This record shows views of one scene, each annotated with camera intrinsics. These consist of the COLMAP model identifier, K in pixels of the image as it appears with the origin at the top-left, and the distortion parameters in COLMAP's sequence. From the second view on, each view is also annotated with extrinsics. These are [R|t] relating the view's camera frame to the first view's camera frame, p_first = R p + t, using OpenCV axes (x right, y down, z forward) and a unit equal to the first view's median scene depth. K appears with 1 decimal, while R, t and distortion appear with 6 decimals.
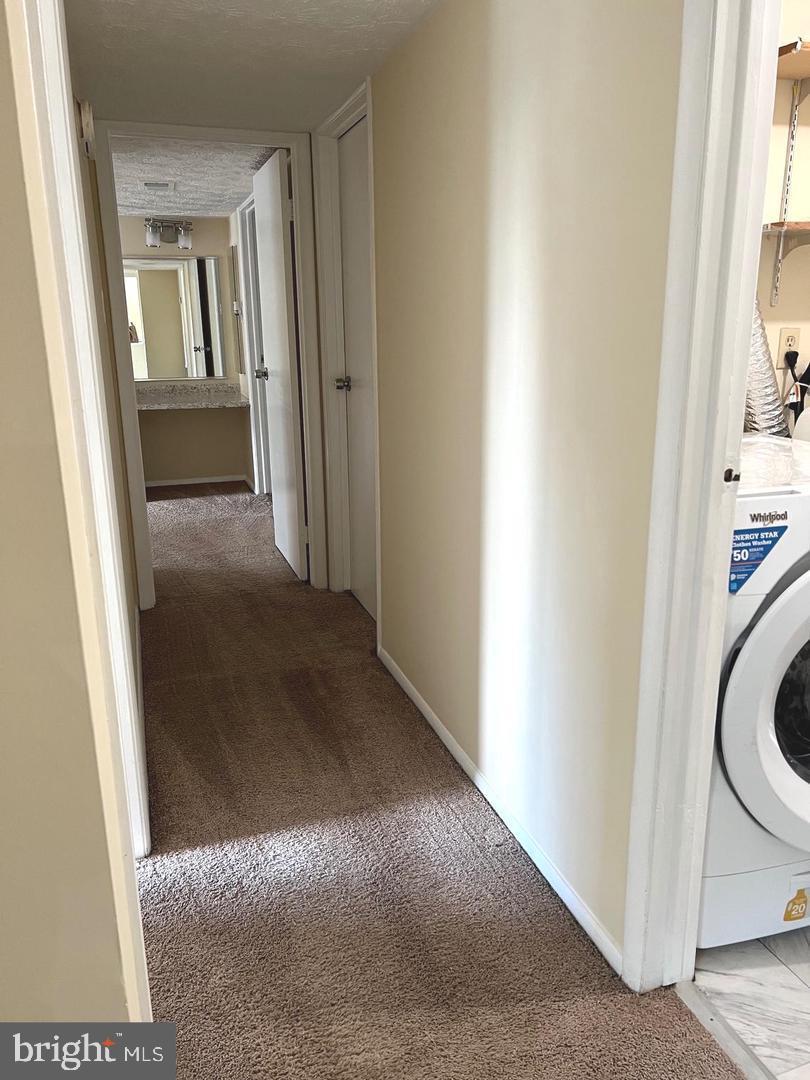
lens RADIAL K [[823.4, 0, 405.9], [0, 823.4, 542.4], [0, 0, 1]] dist [0.039652, -0.038031]
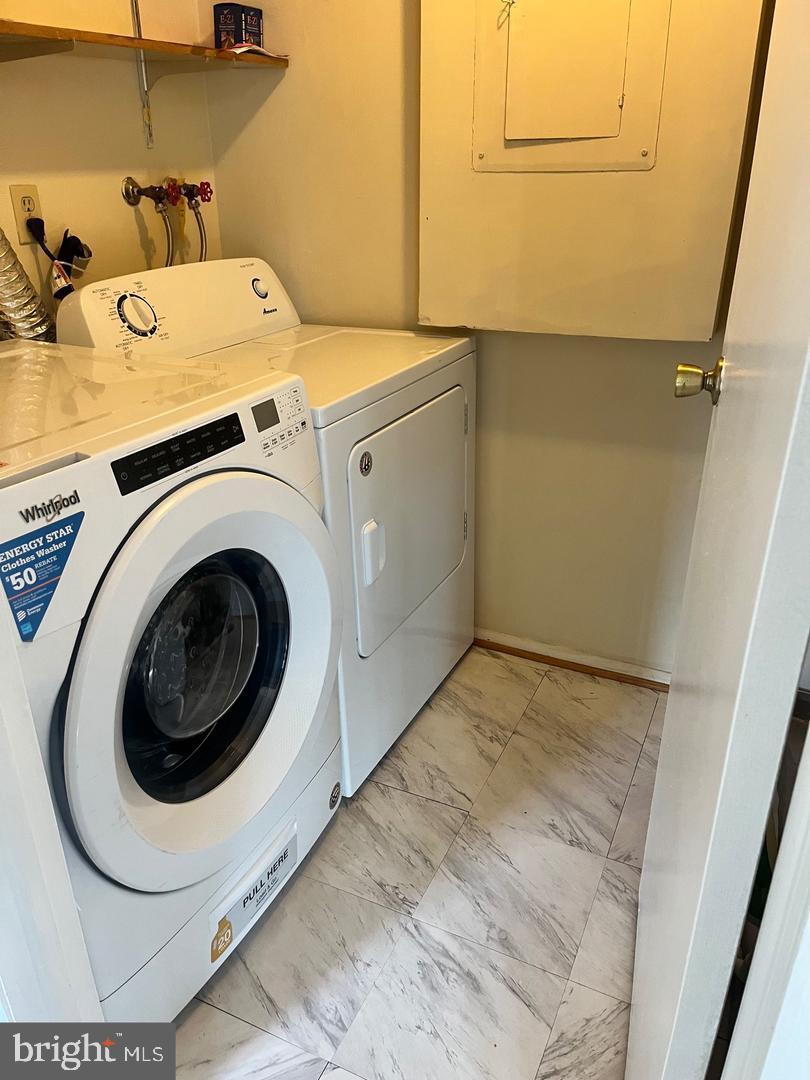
lens RADIAL K [[815.5, 0, 408.0], [0, 815.5, 538.5], [0, 0, 1]] dist [-0.015548, -0.003028]
pose [[0.695920, -0.284489, 0.659365, 0.215327], [0.173860, 0.957613, 0.229672, -0.100773], [-0.696756, -0.045196, 0.715883, 0.375982]]
